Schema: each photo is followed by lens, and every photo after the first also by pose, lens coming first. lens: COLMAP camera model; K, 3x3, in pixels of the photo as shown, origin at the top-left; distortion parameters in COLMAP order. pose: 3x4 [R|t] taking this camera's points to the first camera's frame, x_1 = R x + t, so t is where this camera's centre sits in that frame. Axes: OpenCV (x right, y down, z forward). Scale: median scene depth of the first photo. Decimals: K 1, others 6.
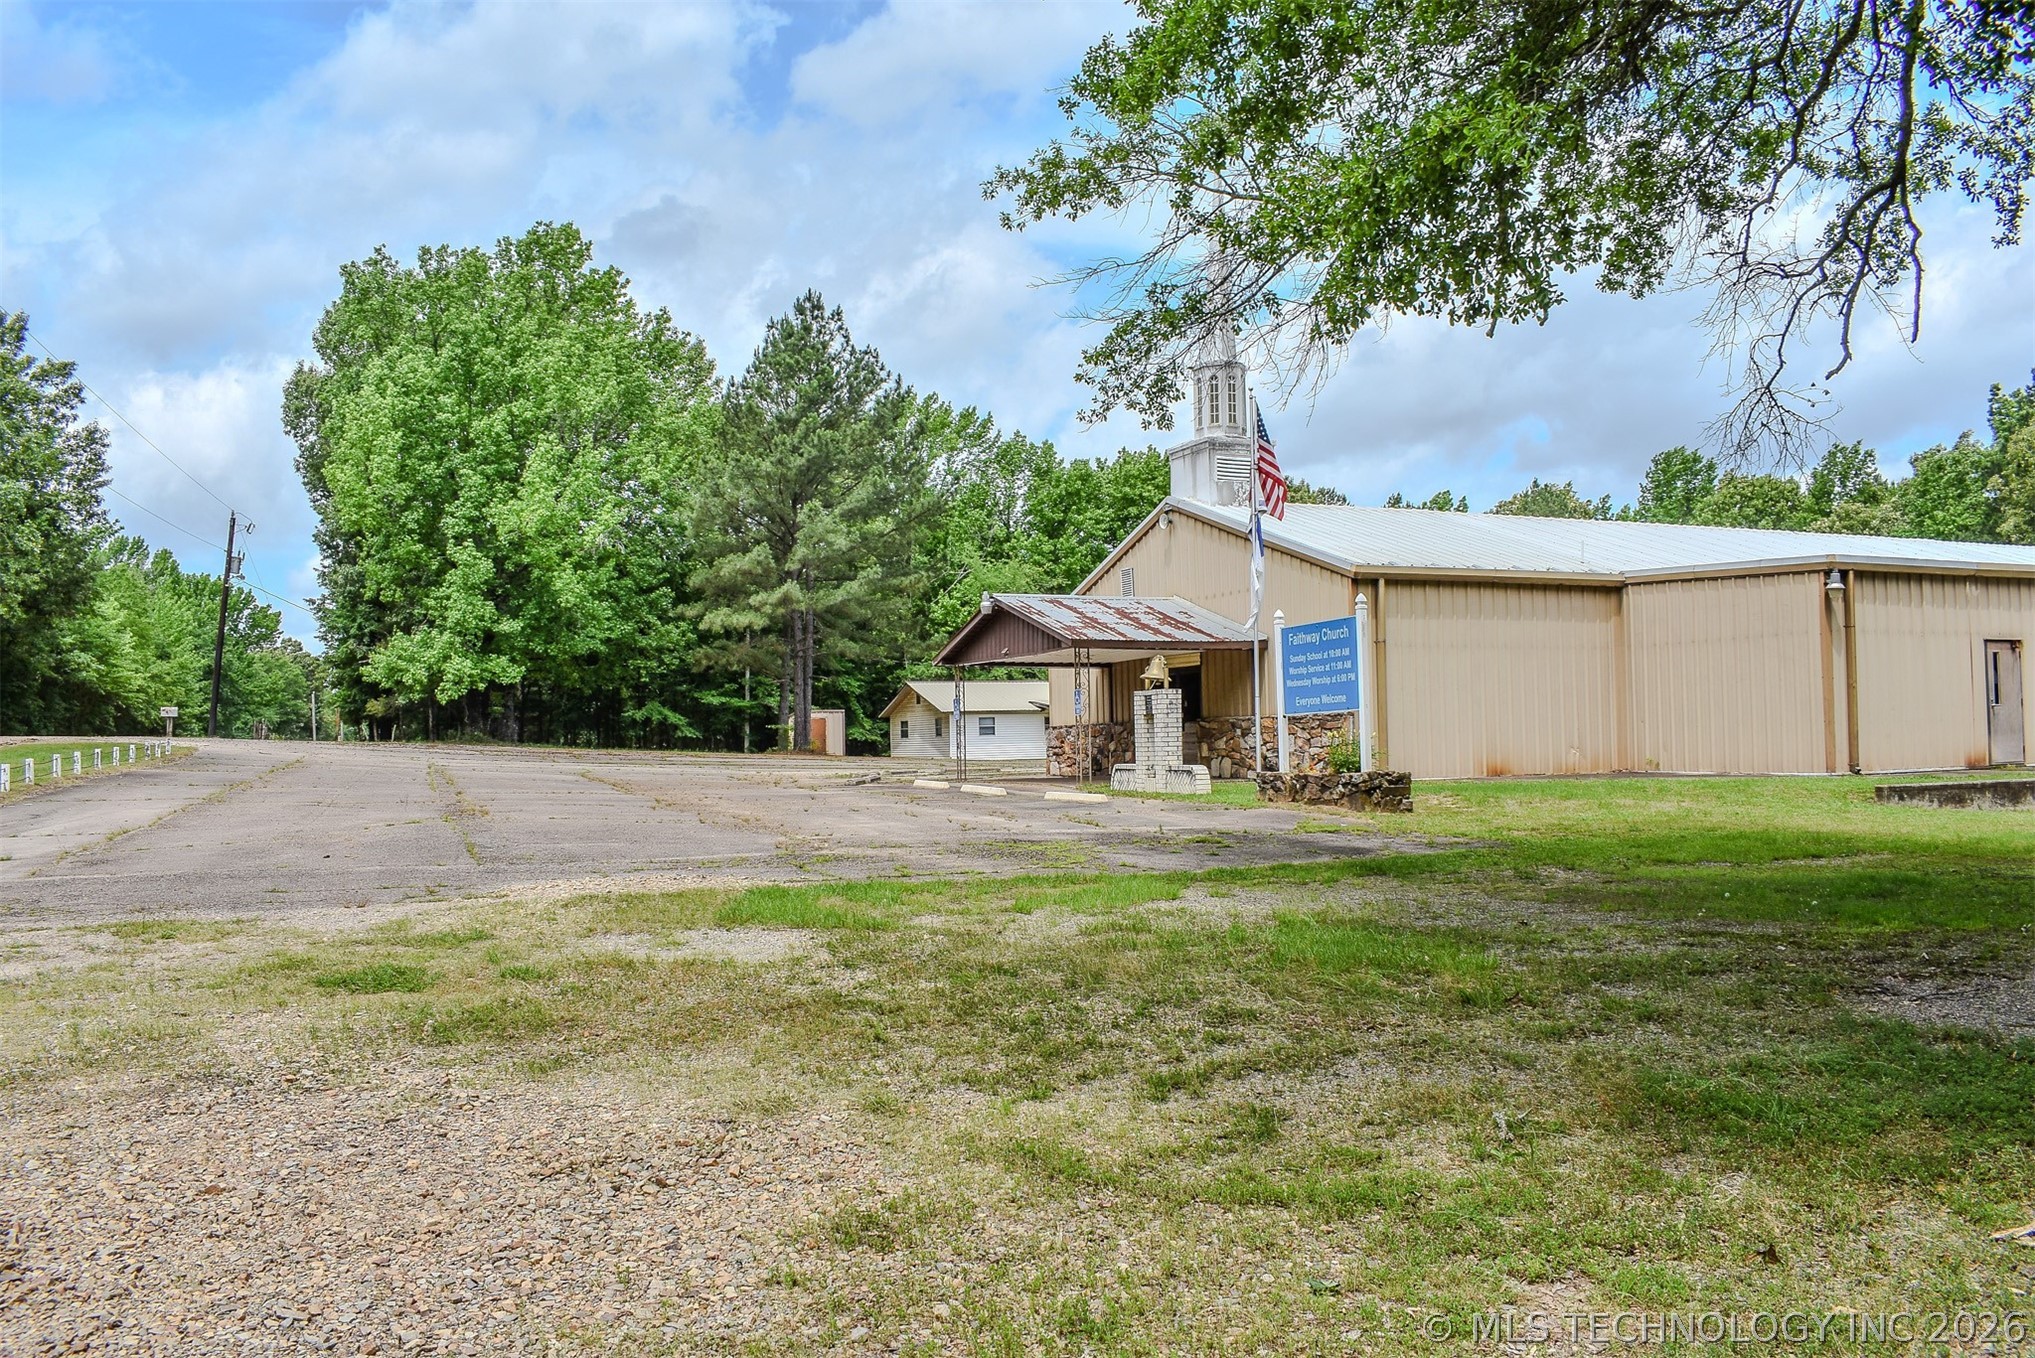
lens RADIAL K [[1603.4, 0, 1010.1], [0, 1603.4, 675.8], [0, 0, 1]] dist [-0.096108, 0.002607]
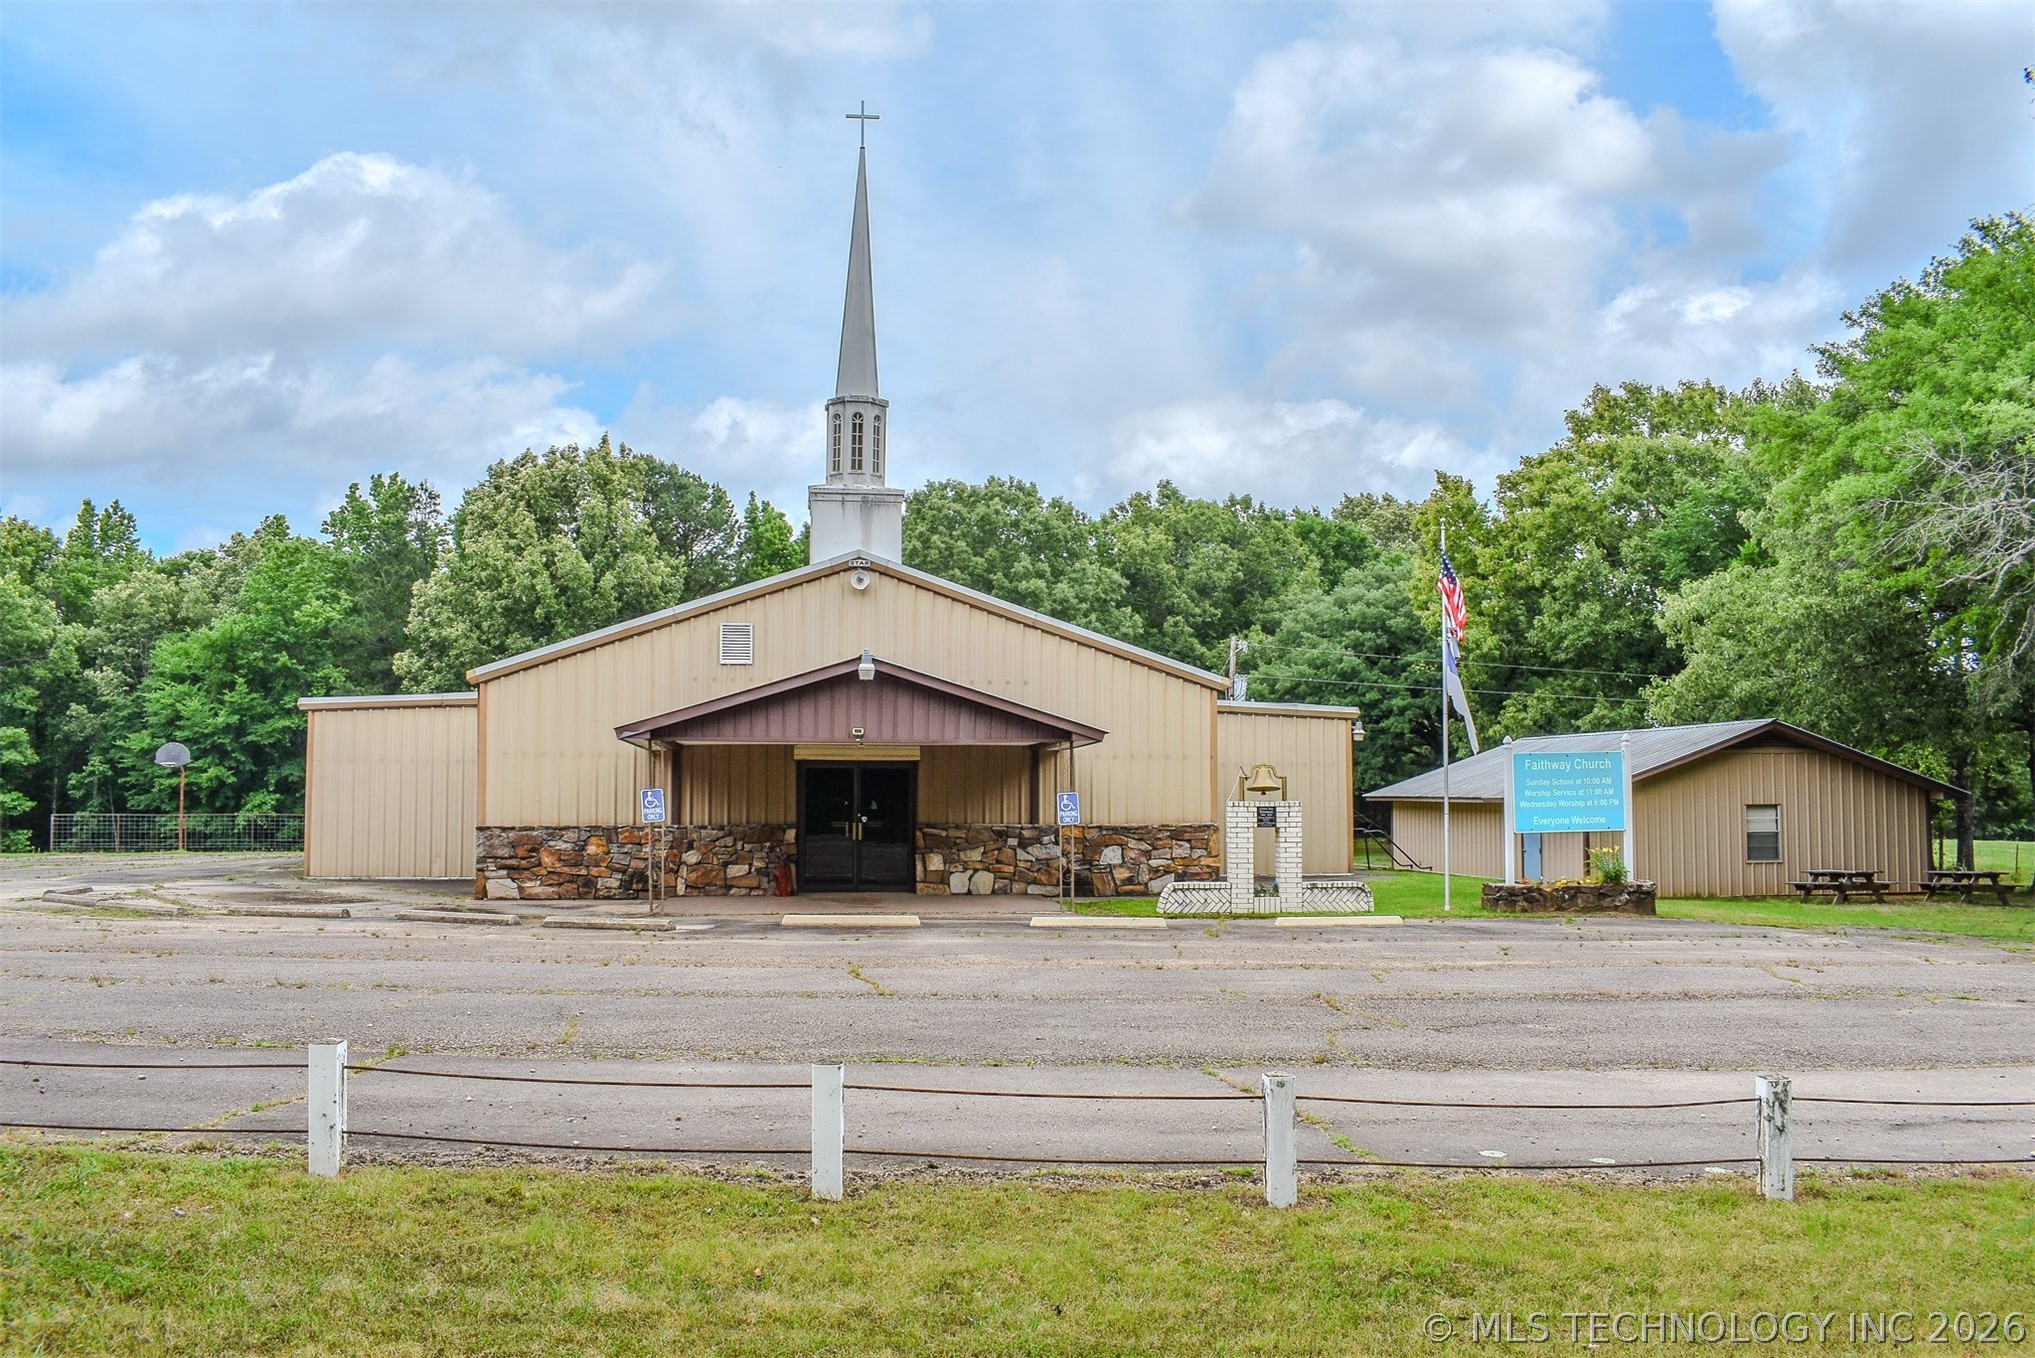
lens RADIAL K [[1649.4, 0, 1019.1], [0, 1649.4, 666.5], [0, 0, 1]] dist [-0.090483, 0.012320]
pose [[0.257925, 0.094898, 0.961493, -0.731500], [-0.045592, 0.995251, -0.086000, 0.016701], [-0.965089, -0.021655, 0.261027, 0.752695]]
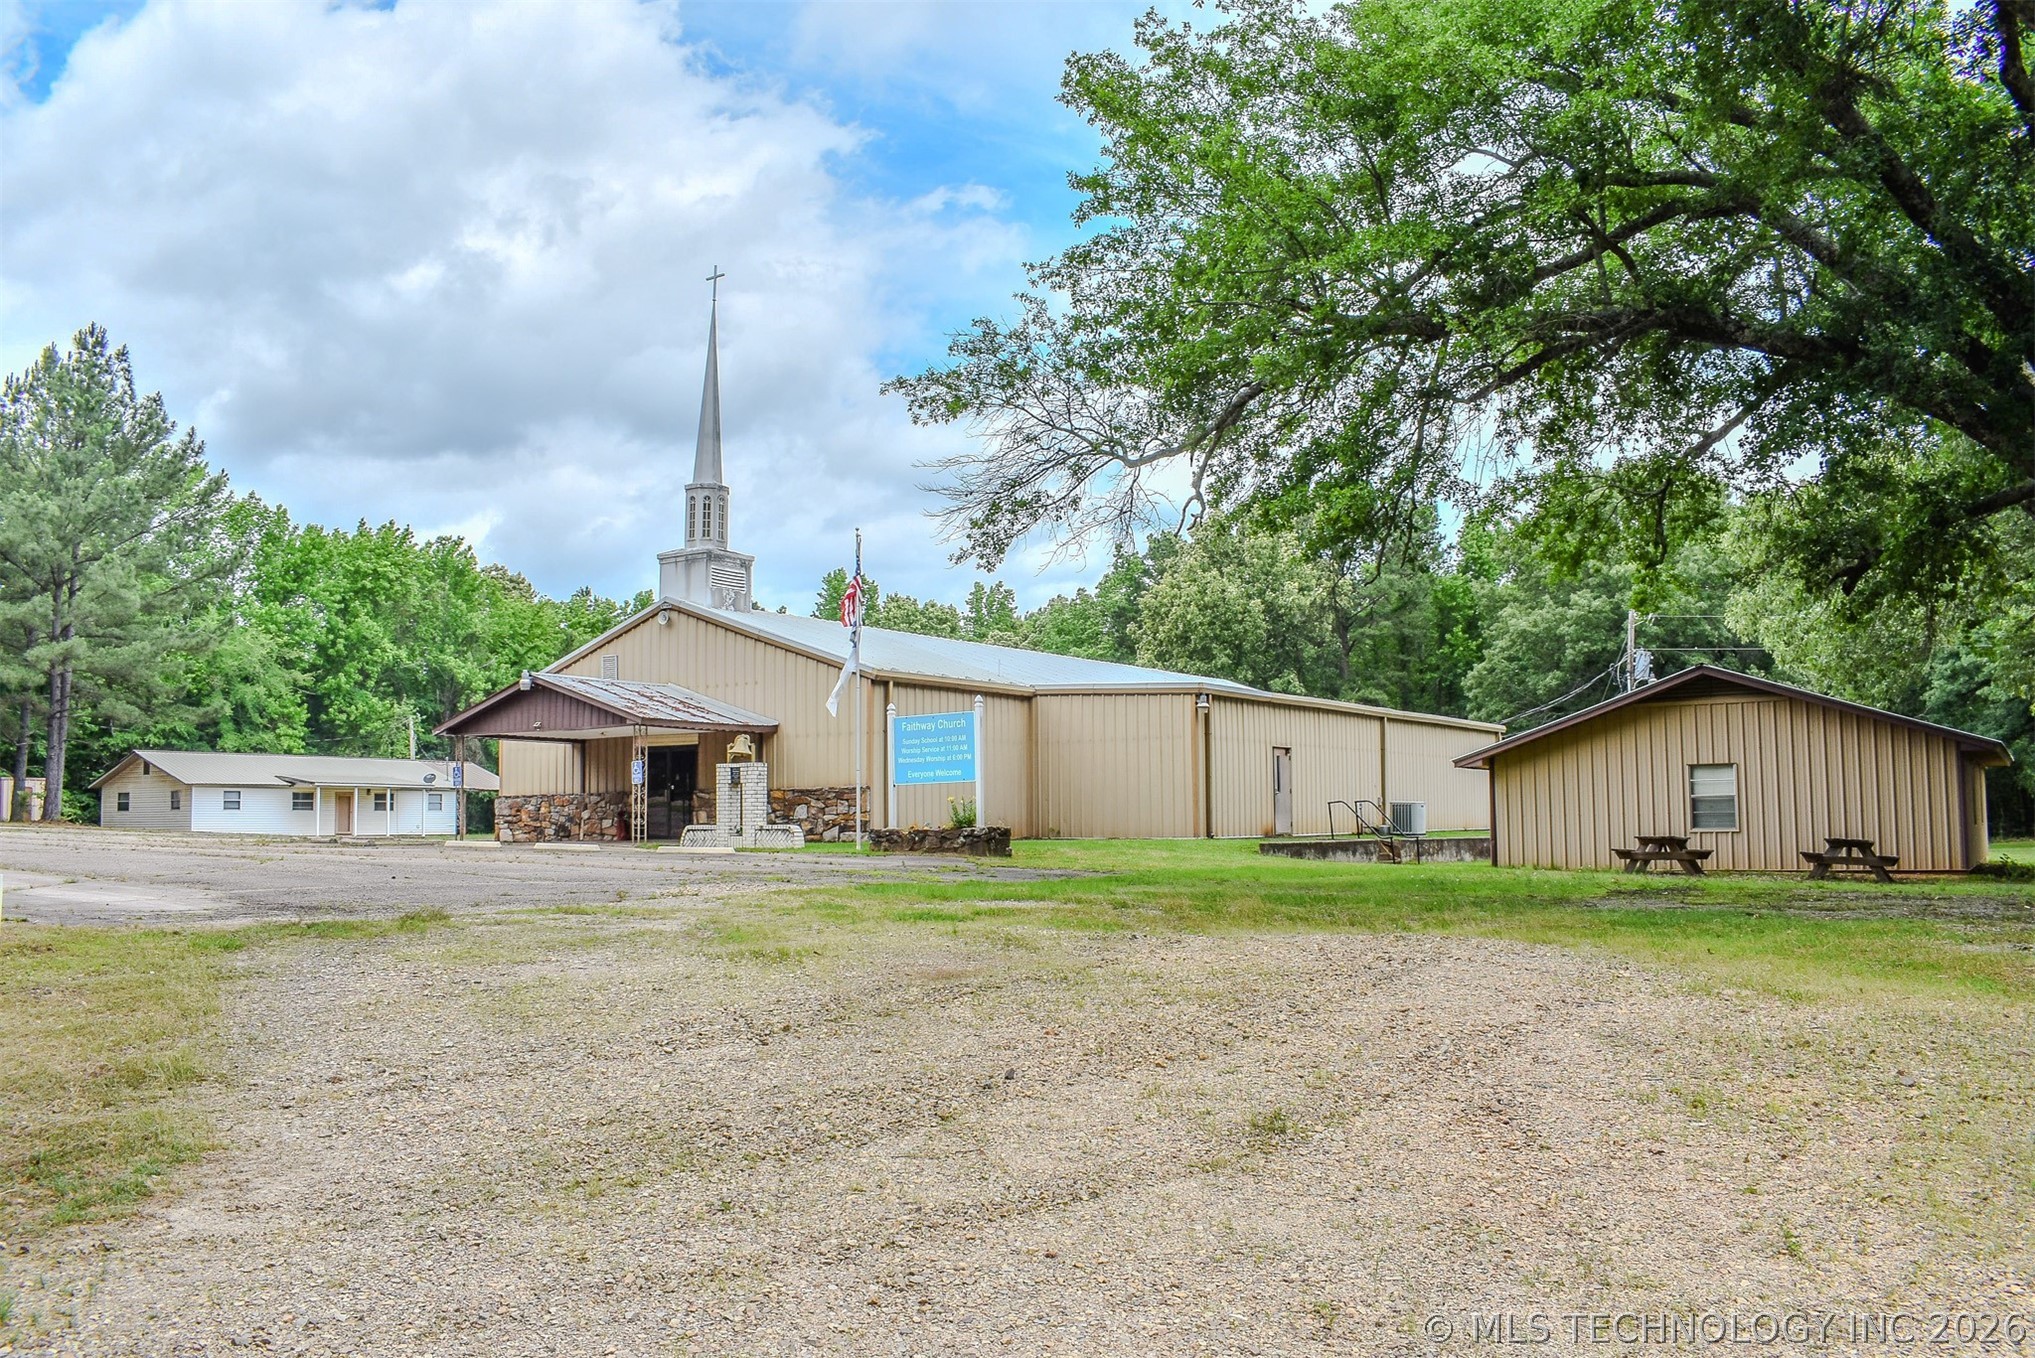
lens RADIAL K [[1618.9, 0, 1017.5], [0, 1618.9, 679.0], [0, 0, 1]] dist [-0.084498, 0.001144]
pose [[0.842873, 0.059225, 0.534844, -0.326814], [-0.029868, 0.997542, -0.063391, 0.013902], [-0.537284, 0.037456, 0.842569, -0.116989]]
